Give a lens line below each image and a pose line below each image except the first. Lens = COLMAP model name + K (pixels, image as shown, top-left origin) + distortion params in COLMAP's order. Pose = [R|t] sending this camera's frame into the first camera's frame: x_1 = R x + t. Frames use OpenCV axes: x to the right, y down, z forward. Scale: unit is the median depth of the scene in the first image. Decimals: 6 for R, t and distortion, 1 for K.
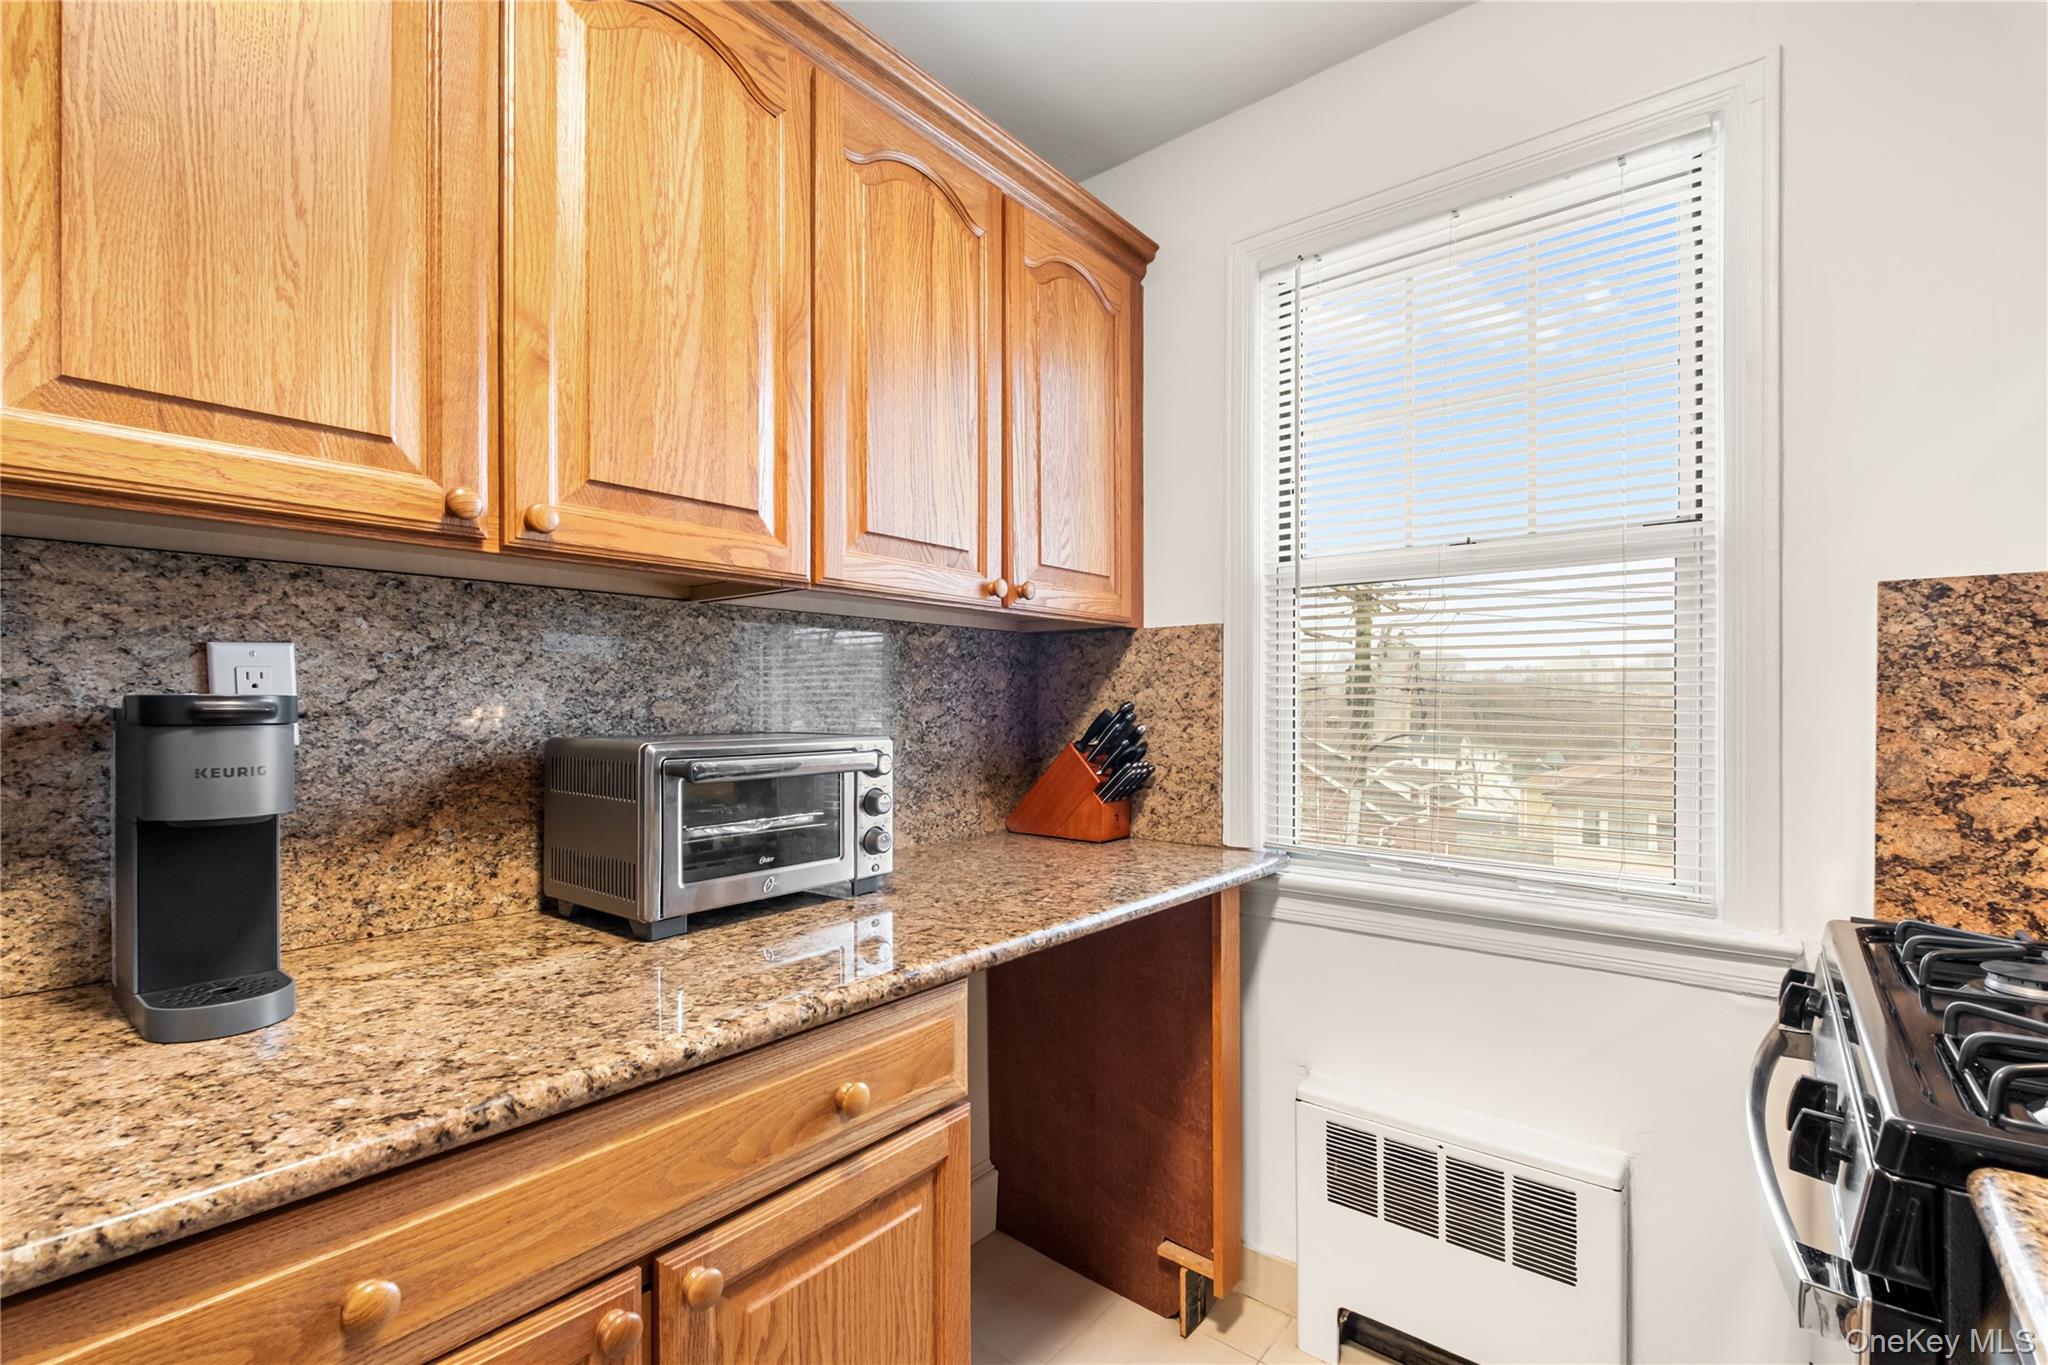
lens RADIAL K [[901.9, 0, 1029.5], [0, 901.9, 698.9], [0, 0, 1]] dist [0.007293, -0.006629]
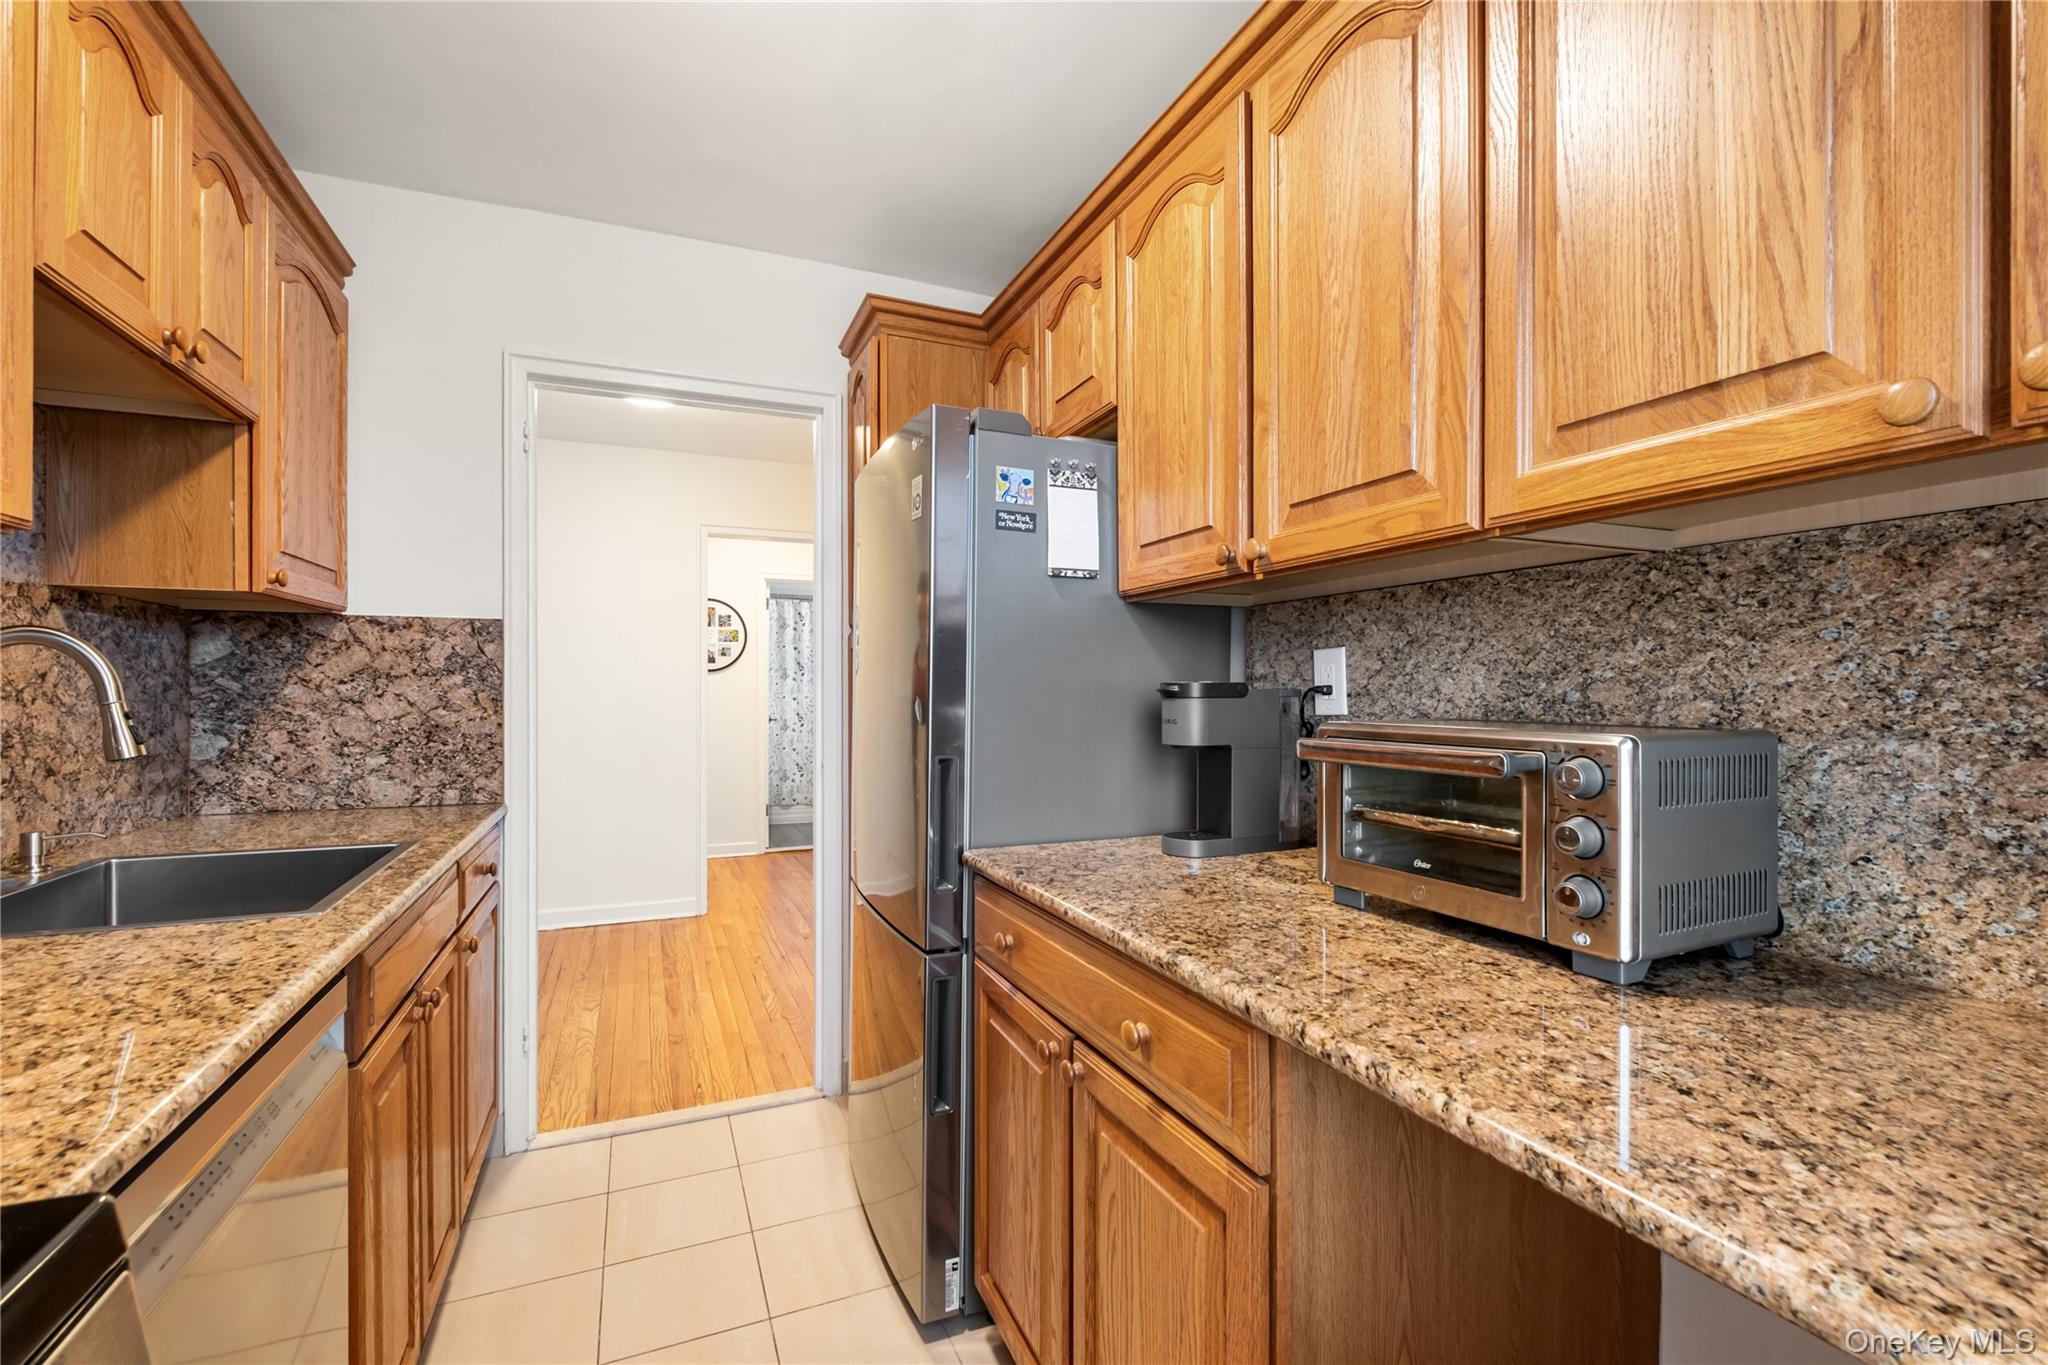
lens RADIAL K [[896.2, 0, 1035.1], [0, 896.2, 686.7], [0, 0, 1]] dist [0.002348, -0.005671]
pose [[-0.450722, -0.003907, -0.892656, 0.629262], [0.003406, 0.999976, -0.006097, 0.010116], [0.892658, -0.005788, -0.450697, 1.020706]]
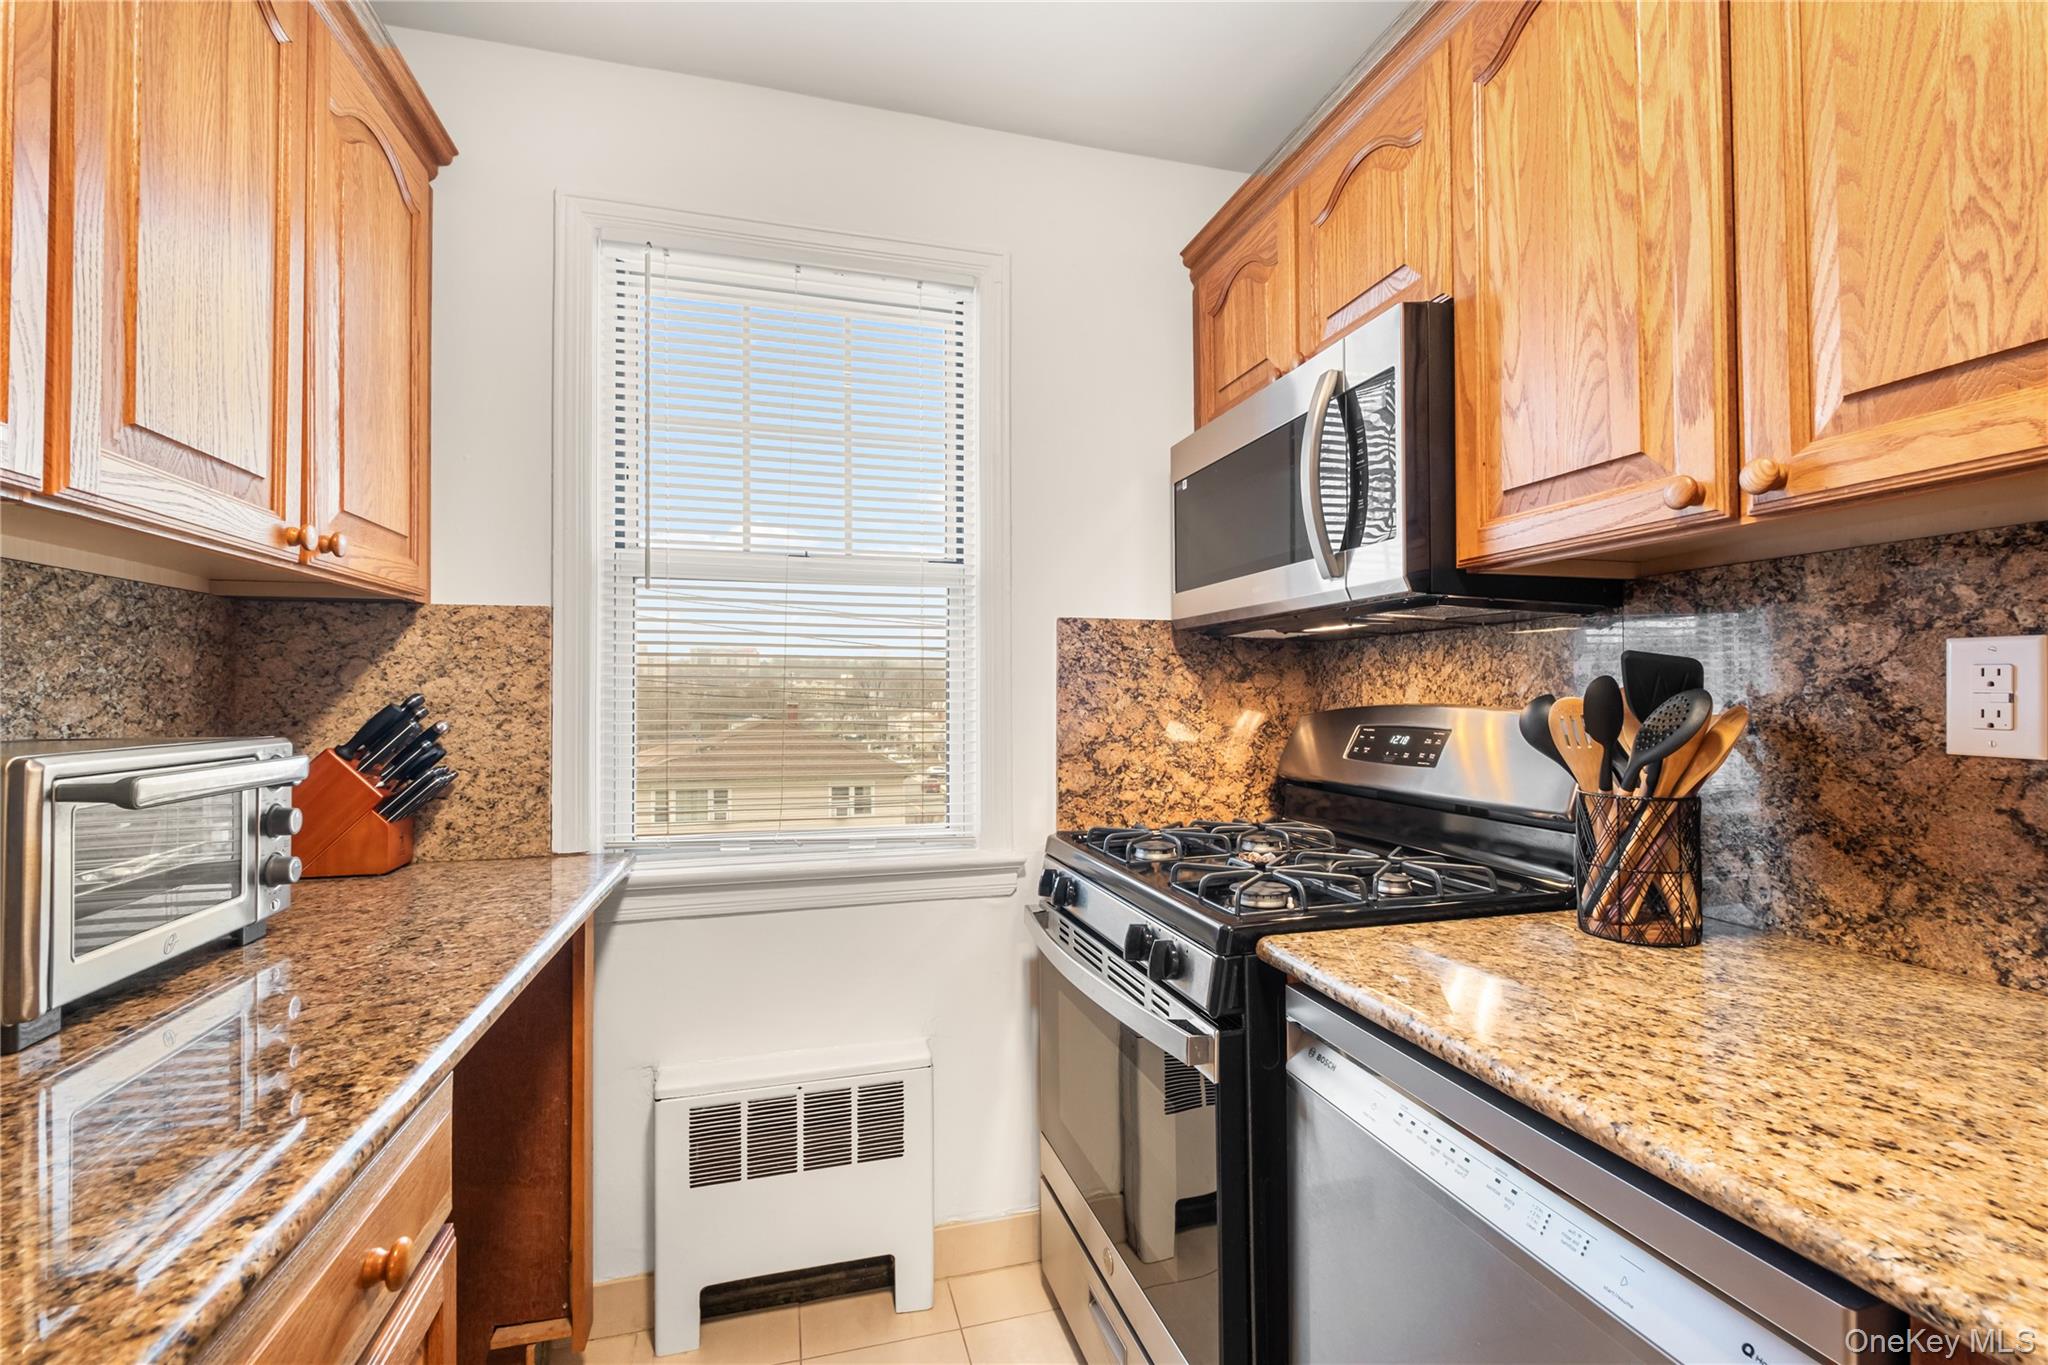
lens RADIAL K [[888.1, 0, 1031.6], [0, 888.1, 676.1], [0, 0, 1]] dist [0.006663, -0.006752]
pose [[0.570207, 0.014836, 0.821367, -0.352616], [-0.002050, 0.999859, -0.016637, -0.000877], [-0.821498, 0.007803, 0.570158, 0.146521]]
